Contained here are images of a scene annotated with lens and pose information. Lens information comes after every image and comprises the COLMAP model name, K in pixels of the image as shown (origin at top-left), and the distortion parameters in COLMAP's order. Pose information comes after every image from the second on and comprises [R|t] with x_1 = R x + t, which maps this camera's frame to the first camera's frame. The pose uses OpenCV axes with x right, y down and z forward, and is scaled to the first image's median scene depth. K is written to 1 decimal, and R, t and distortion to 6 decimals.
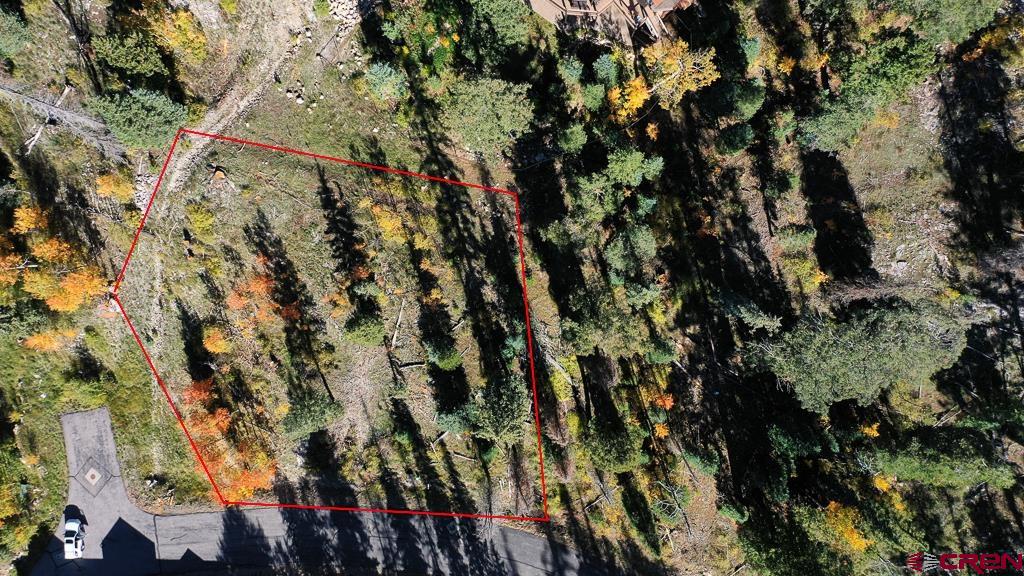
lens RADIAL K [[817.8, 0, 512.0], [0, 817.8, 288.0], [0, 0, 1]] dist [-0.000781, 0.000297]
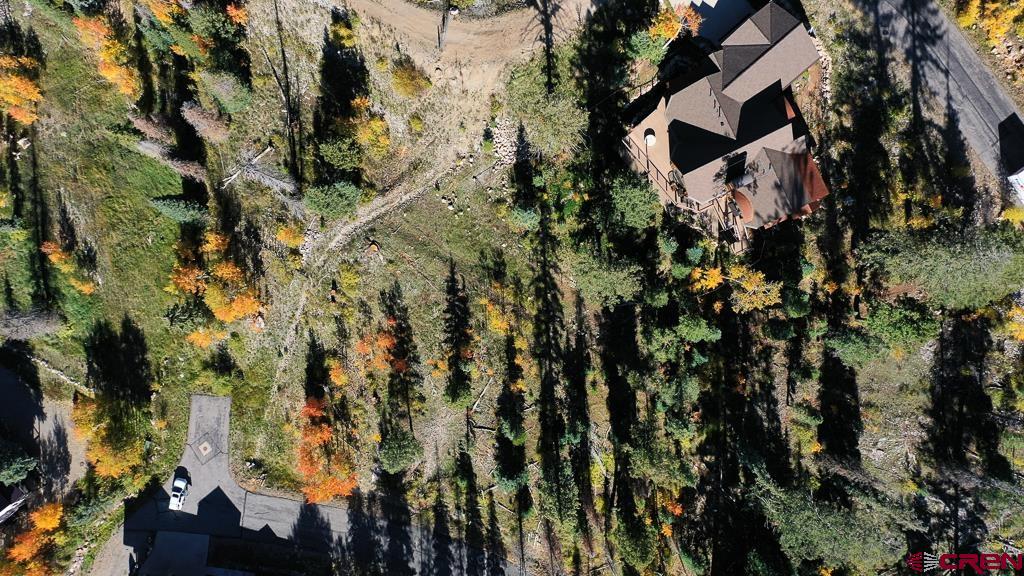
lens RADIAL K [[812.9, 0, 512.0], [0, 812.9, 288.0], [0, 0, 1]] dist [-0.002013, -0.004409]
pose [[0.971038, 0.238875, 0.004827, -0.140910], [-0.238881, 0.971049, 0.000744, -0.129196], [-0.004509, -0.001876, 0.999988, -0.252887]]
